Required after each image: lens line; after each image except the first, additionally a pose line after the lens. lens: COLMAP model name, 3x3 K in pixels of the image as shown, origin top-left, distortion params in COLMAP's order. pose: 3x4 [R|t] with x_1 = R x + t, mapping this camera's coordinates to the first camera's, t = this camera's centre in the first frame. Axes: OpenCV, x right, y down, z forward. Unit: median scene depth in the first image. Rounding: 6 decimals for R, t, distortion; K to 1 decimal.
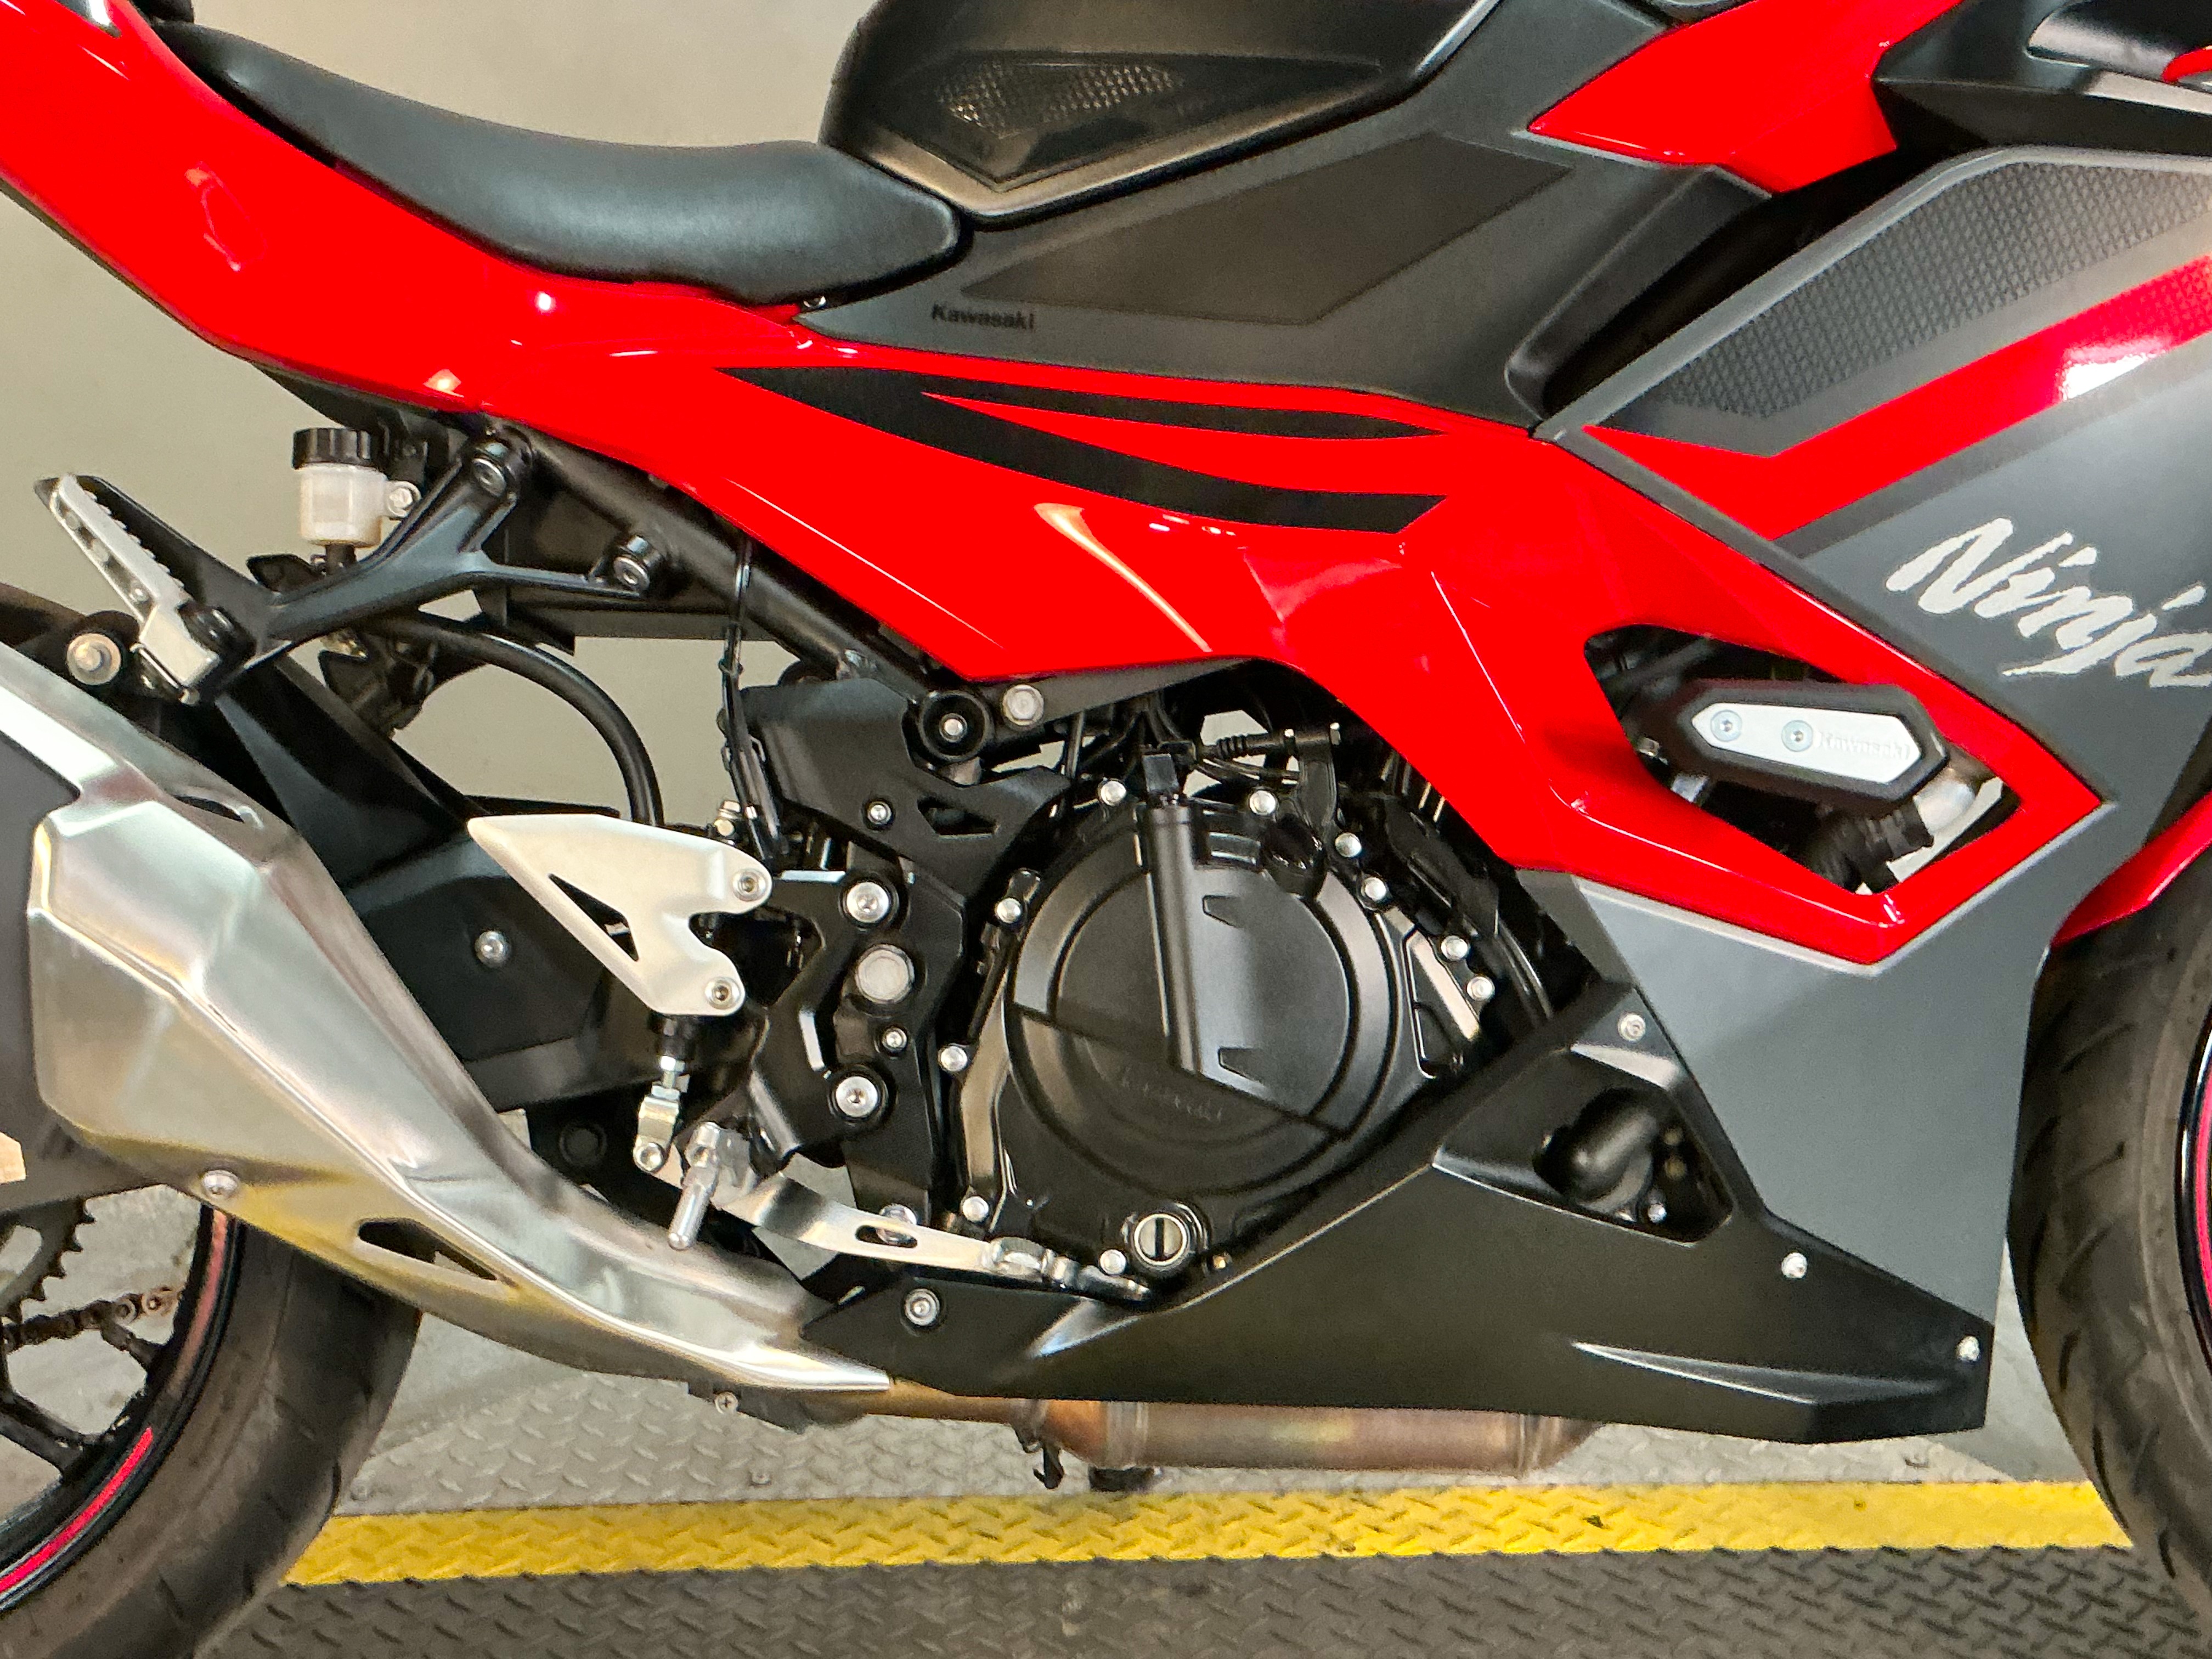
lens RADIAL K [[2732.9, 0, 1106.0], [0, 2732.9, 829.5], [0, 0, 1]] dist [0.199897, -0.449325]
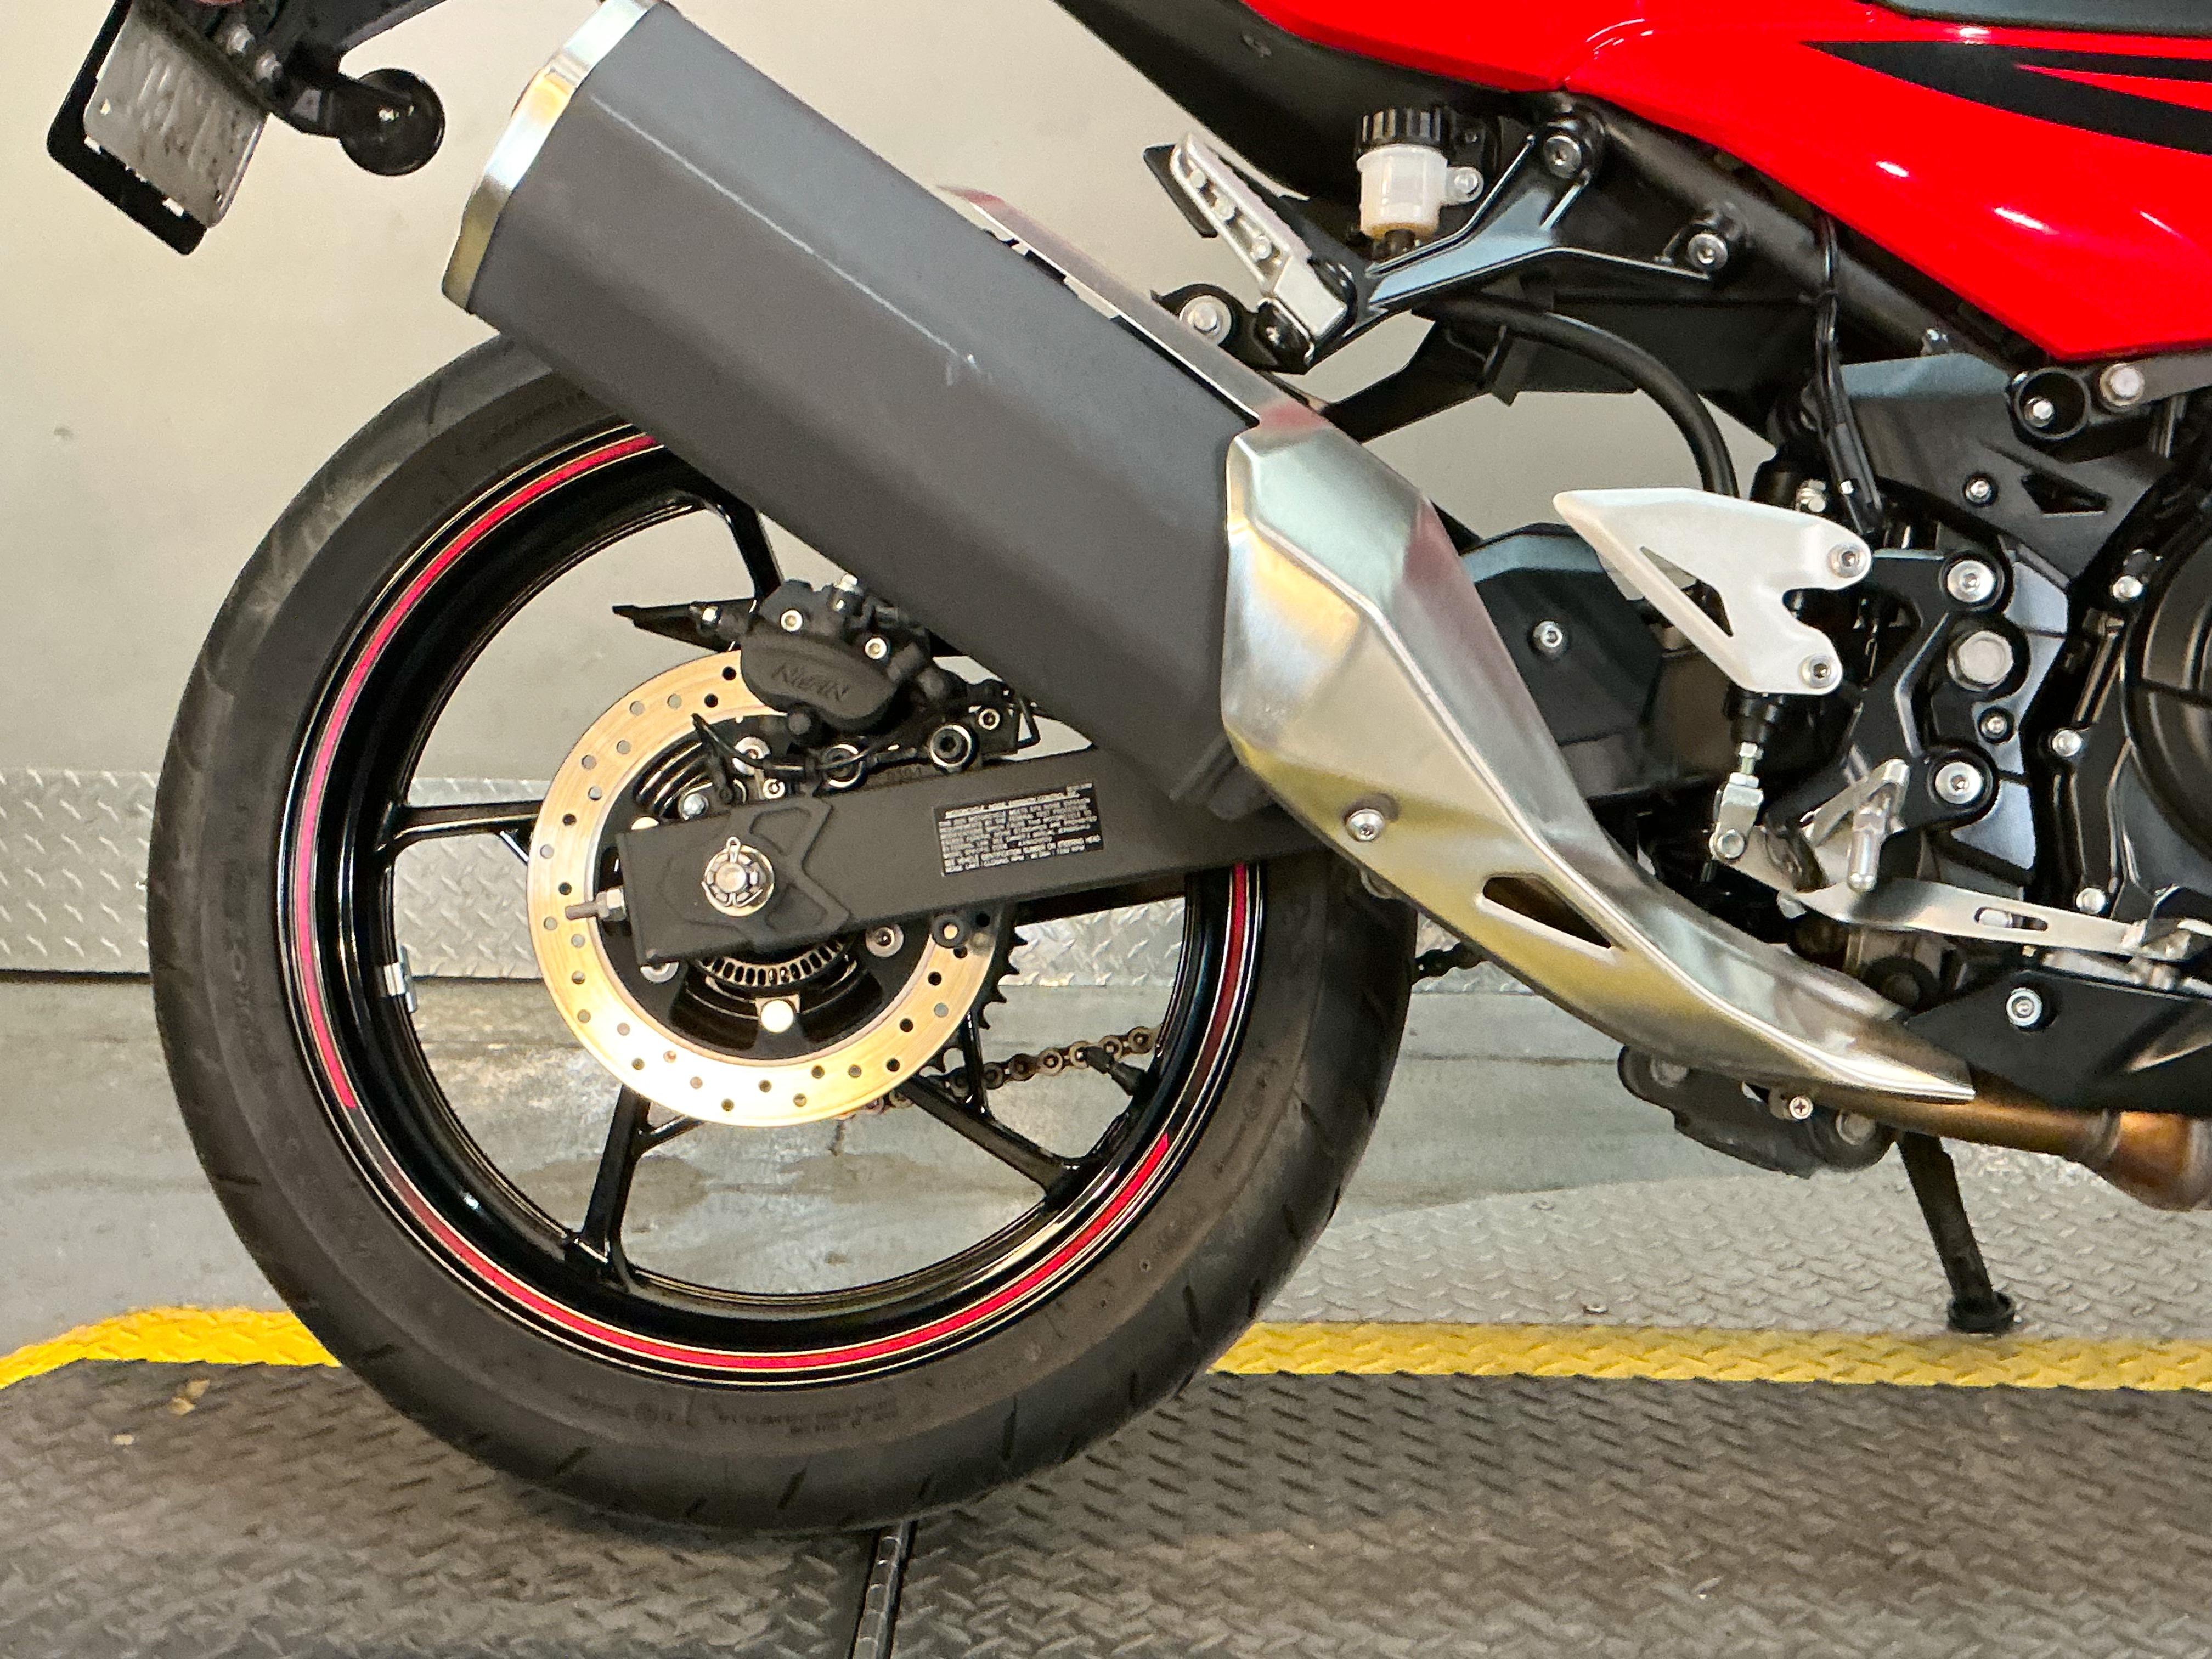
lens RADIAL K [[2808.2, 0, 1106.0], [0, 2808.2, 829.5], [0, 0, 1]] dist [0.104137, -0.060942]
pose [[0.998190, 0.013556, -0.058593, -0.327544], [-0.016821, 0.998312, -0.055592, 0.172765], [0.057740, 0.056477, 0.996733, 0.000242]]
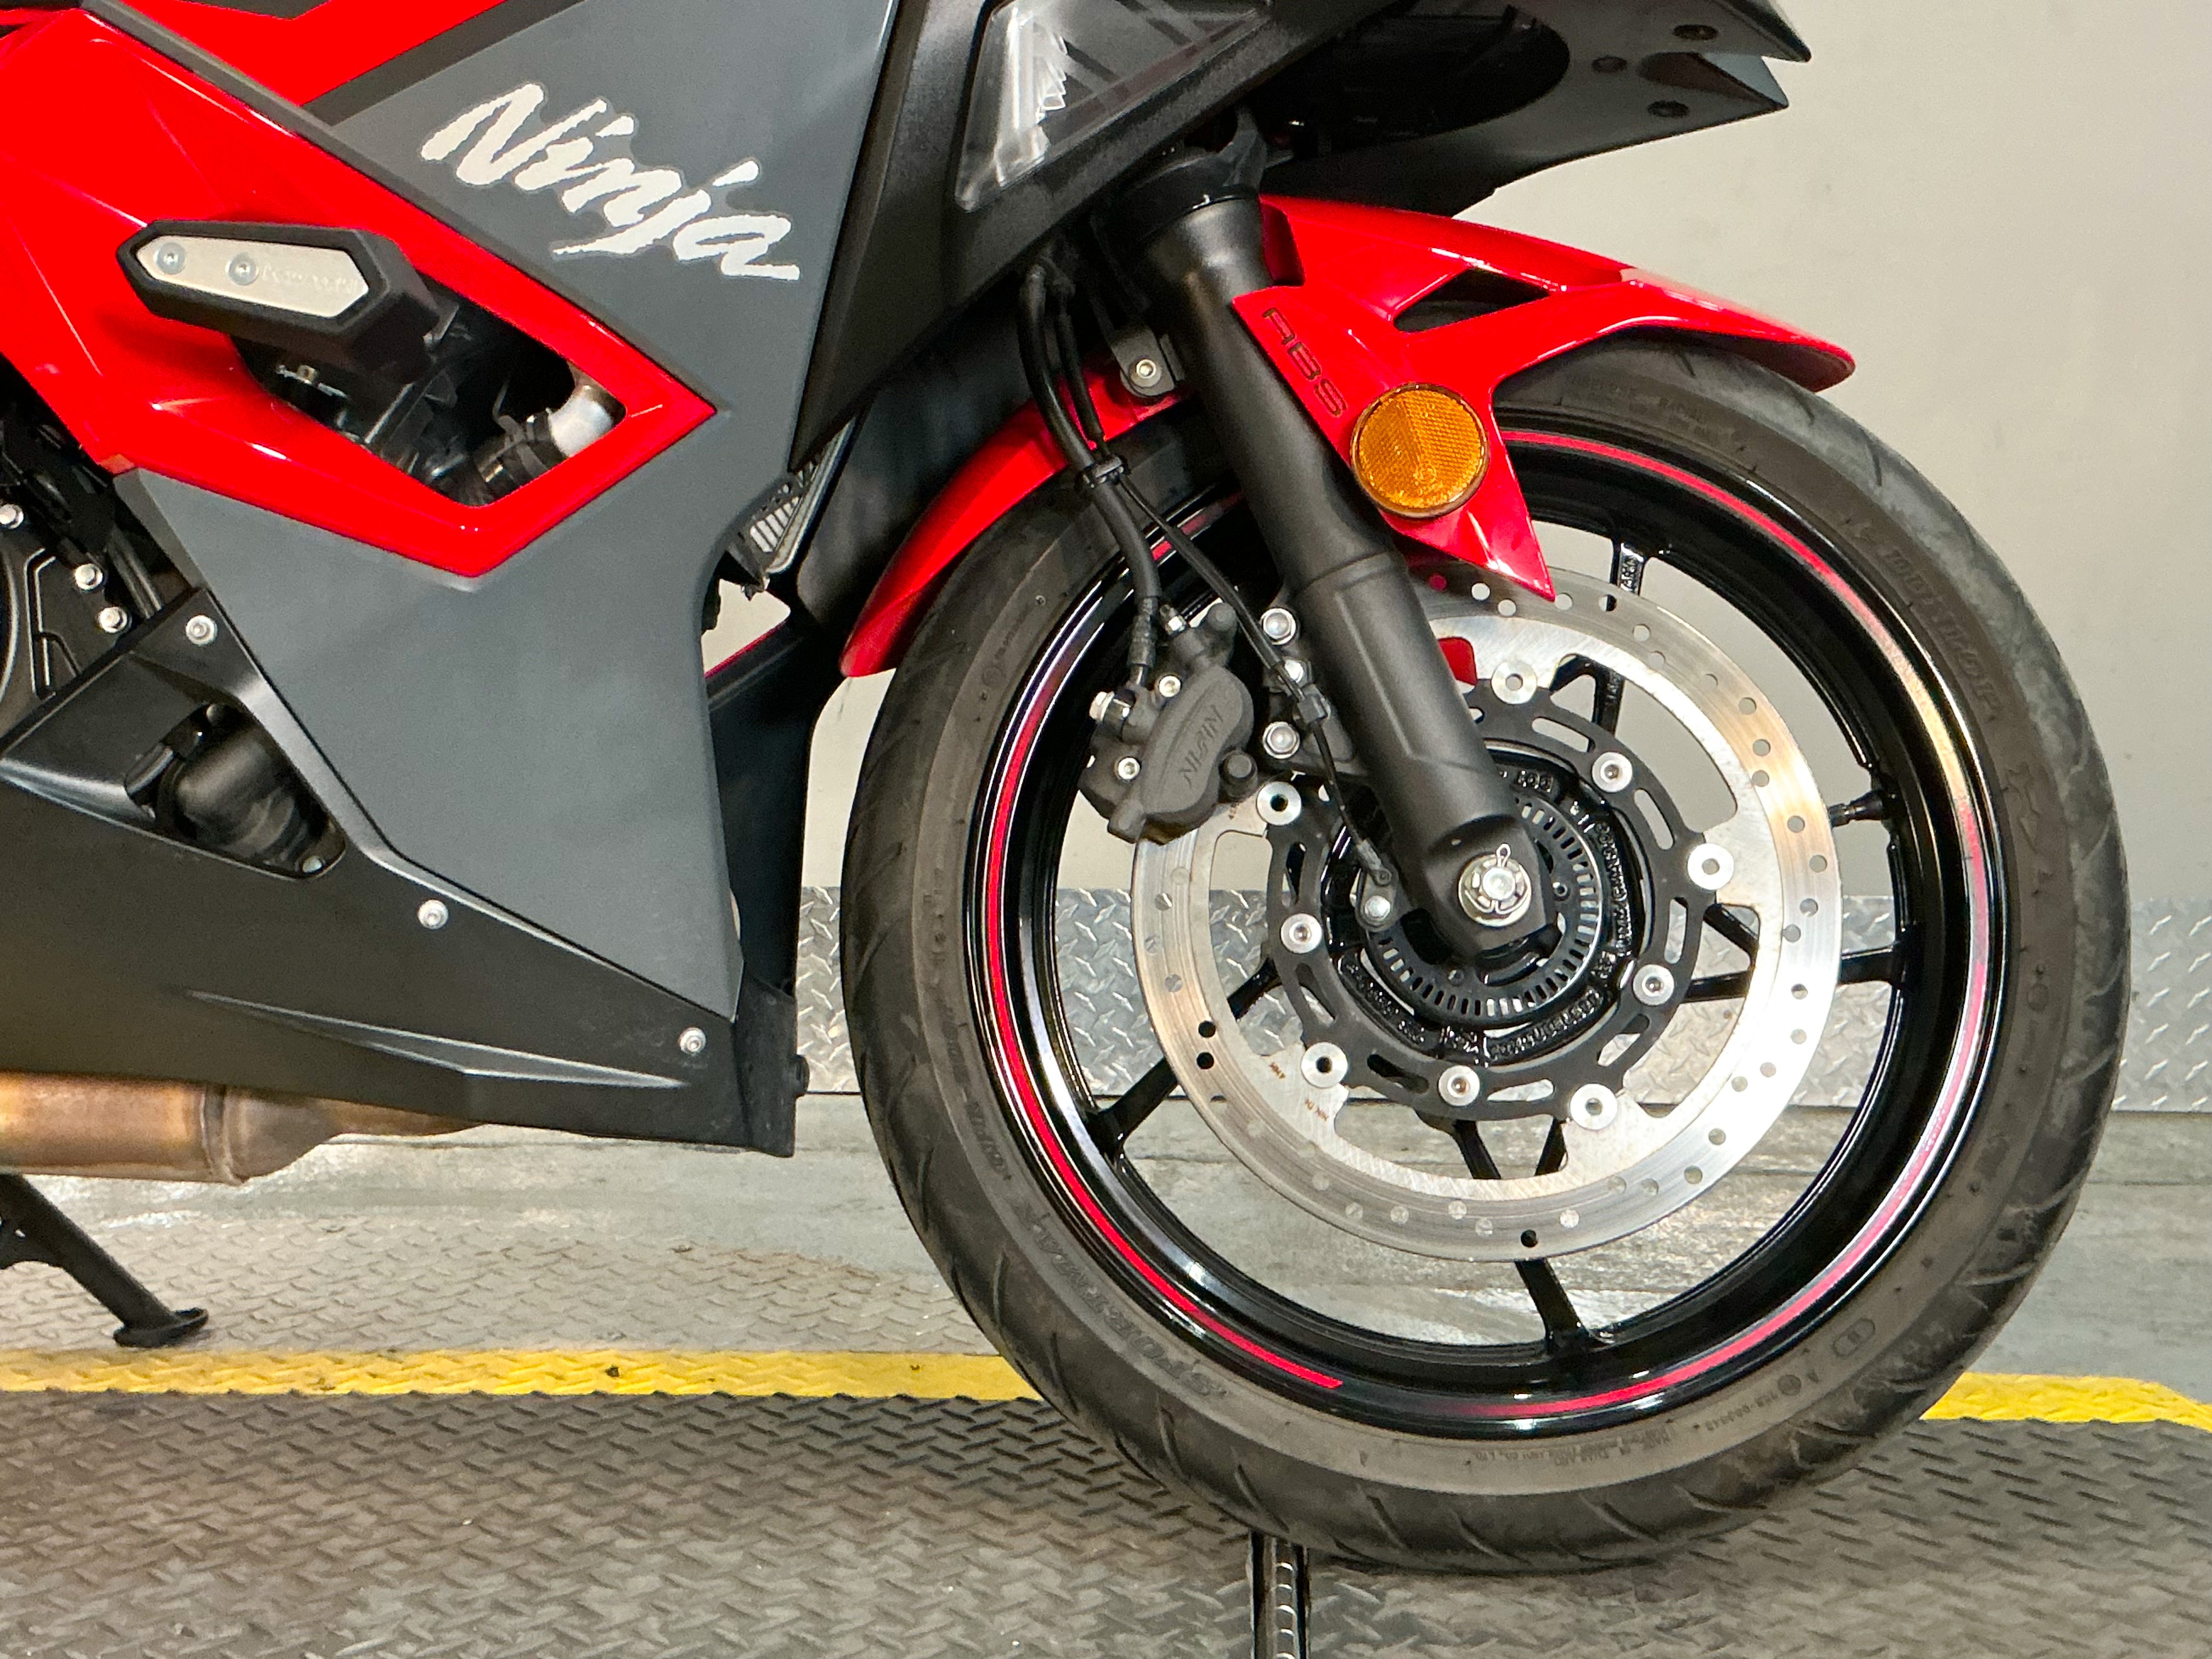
lens RADIAL K [[2892.5, 0, 1106.0], [0, 2892.5, 829.5], [0, 0, 1]] dist [0.097181, -0.040018]
pose [[0.994894, 0.008618, -0.100555, 0.580899], [-0.021142, 0.992038, -0.124155, 0.248856], [0.098685, 0.125647, 0.987155, 0.043155]]
